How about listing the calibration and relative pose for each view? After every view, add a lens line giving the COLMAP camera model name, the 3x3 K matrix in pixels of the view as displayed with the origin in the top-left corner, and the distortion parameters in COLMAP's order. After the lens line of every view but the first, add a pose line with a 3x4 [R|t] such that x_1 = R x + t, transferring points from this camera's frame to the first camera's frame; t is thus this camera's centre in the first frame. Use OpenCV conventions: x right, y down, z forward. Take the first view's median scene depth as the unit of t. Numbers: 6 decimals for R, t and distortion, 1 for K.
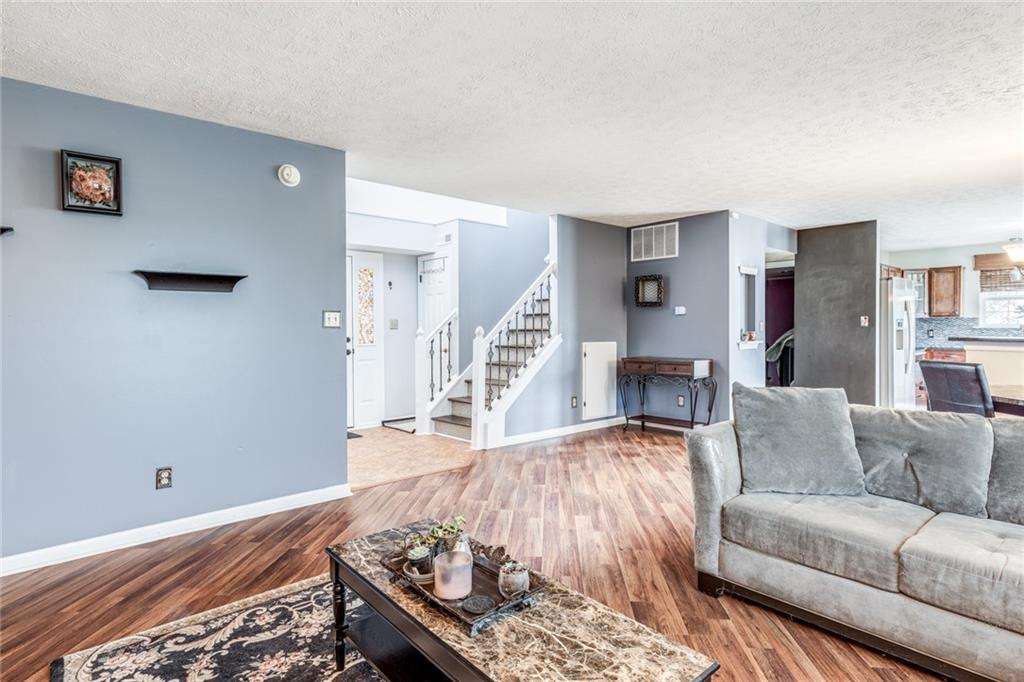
lens RADIAL K [[538.1, 0, 522.8], [0, 538.1, 332.3], [0, 0, 1]] dist [0.000610, 0.000733]
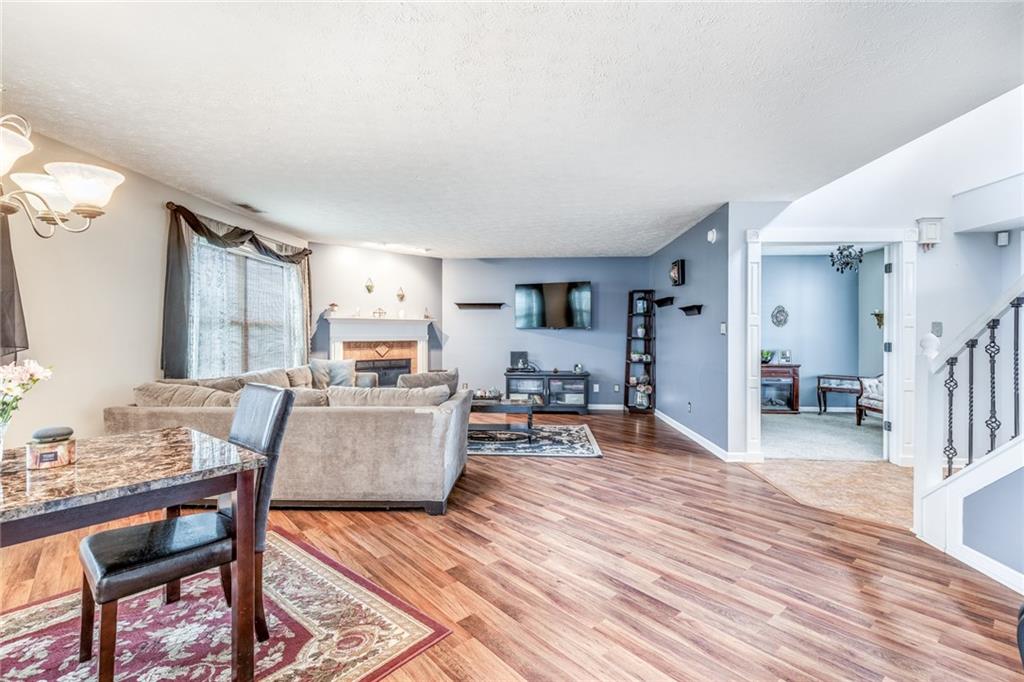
lens RADIAL K [[464.6, 0, 503.7], [0, 464.6, 331.5], [0, 0, 1]] dist [0.003495, 0.000493]
pose [[-0.722157, -0.001613, -0.691727, 0.511895], [-0.007570, 0.999956, 0.005571, -0.010952], [0.691688, 0.009259, -0.722138, 0.852936]]
